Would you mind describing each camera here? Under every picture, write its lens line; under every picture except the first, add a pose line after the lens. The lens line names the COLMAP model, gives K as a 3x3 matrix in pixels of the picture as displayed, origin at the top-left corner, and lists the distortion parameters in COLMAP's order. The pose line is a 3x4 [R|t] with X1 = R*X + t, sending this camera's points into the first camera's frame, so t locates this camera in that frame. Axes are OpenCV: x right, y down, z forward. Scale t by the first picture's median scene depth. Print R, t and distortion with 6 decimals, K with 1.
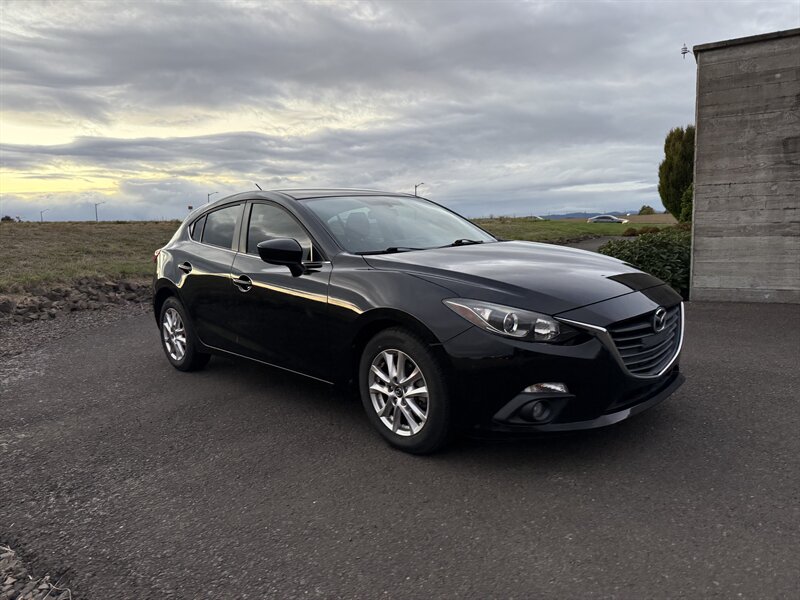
lens RADIAL K [[575.3, 0, 400.4], [0, 575.3, 308.4], [0, 0, 1]] dist [0.043957, -0.051191]
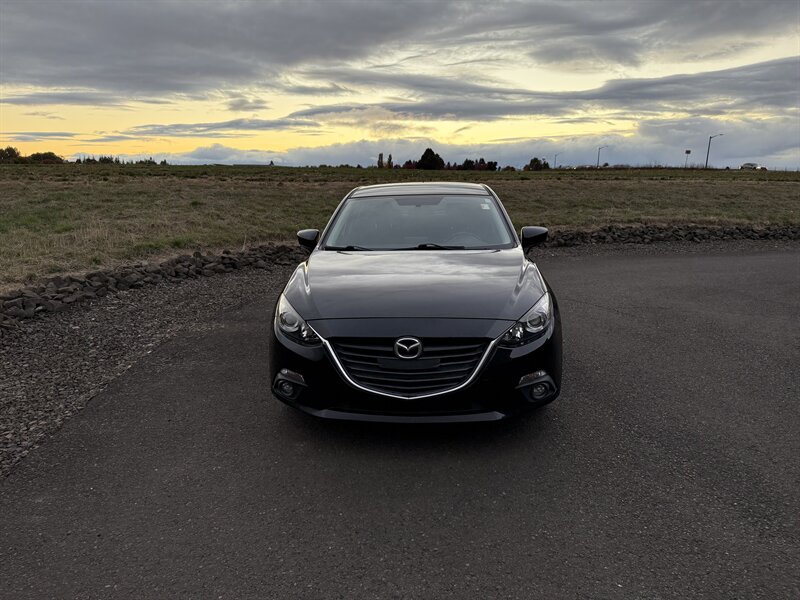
lens RADIAL K [[571.2, 0, 400.4], [0, 571.2, 313.1], [0, 0, 1]] dist [0.004069, -0.004630]
pose [[0.679779, 0.200188, -0.705568, 0.437682], [-0.123425, 0.979532, 0.159005, -0.080612], [0.722957, -0.021003, 0.690574, 0.094621]]
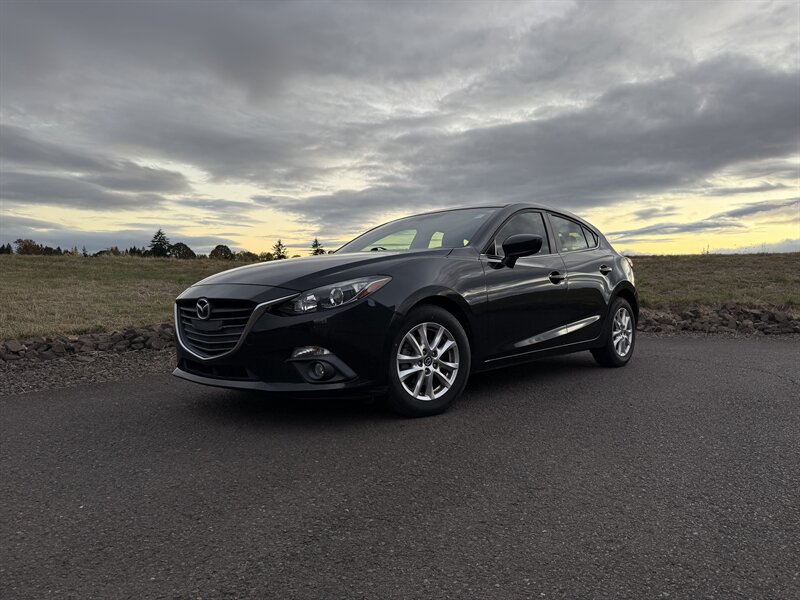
lens RADIAL K [[562.7, 0, 406.3], [0, 562.7, 301.1], [0, 0, 1]] dist [0.050884, -0.071599]
pose [[0.065598, 0.058039, -0.996157, 0.601887], [-0.131023, 0.990165, 0.049062, -0.043263], [0.989207, 0.127301, 0.072557, 0.481241]]
